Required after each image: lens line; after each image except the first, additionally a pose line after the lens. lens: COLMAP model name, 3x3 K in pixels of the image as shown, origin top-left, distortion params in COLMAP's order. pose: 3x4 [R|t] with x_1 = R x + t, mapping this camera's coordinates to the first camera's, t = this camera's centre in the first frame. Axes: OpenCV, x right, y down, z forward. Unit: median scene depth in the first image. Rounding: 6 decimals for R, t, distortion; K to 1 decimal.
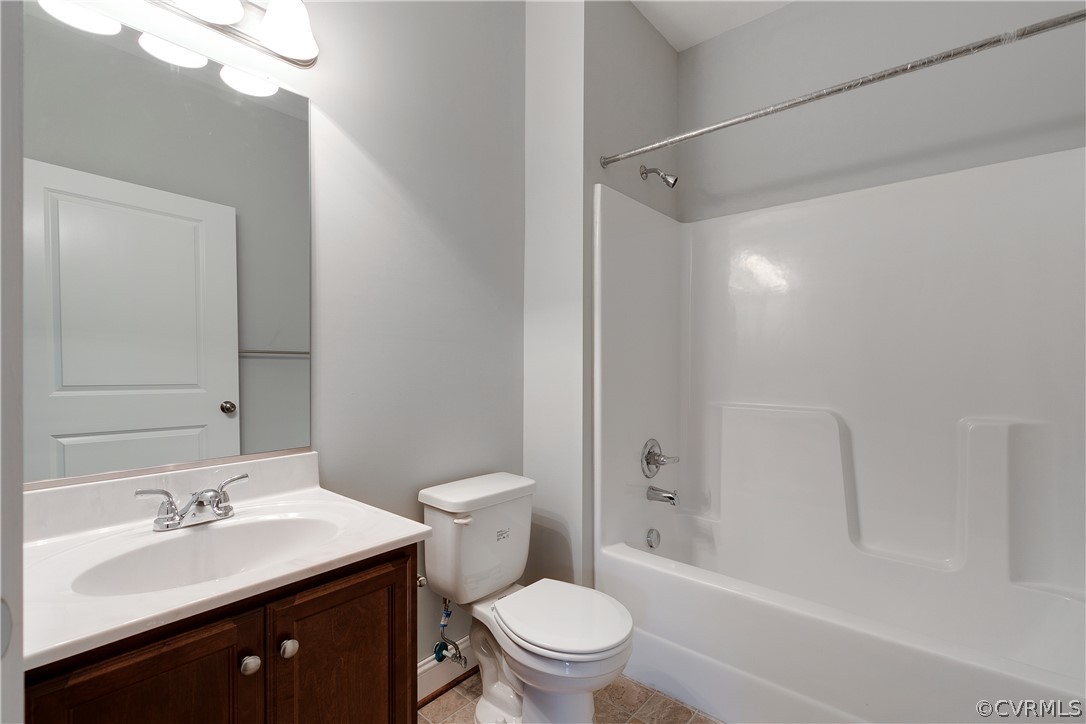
lens RADIAL K [[497.9, 0, 546.0], [0, 497.9, 360.2], [0, 0, 1]] dist [0.001093, -0.000068]
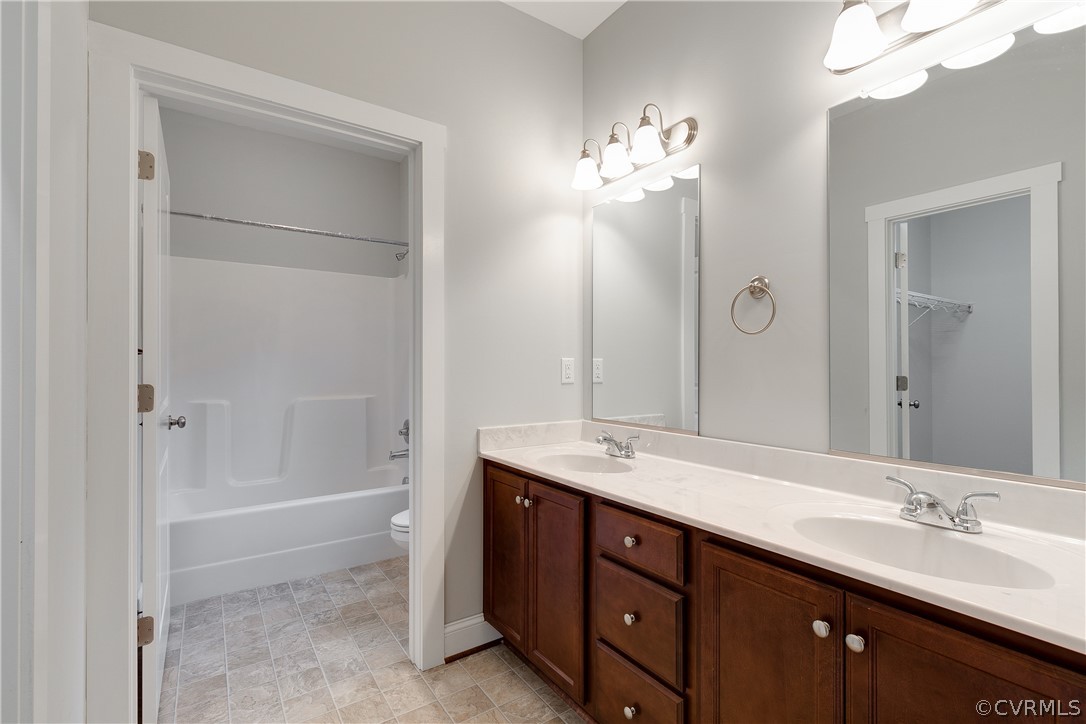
lens RADIAL K [[497.9, 0, 546.0], [0, 497.9, 360.2], [0, 0, 1]] dist [0.001093, -0.000068]
pose [[-0.255385, -0.029608, -0.966386, 0.498875], [-0.005413, 0.999559, -0.029194, 0.029610], [0.966824, -0.002225, -0.255433, 0.512768]]
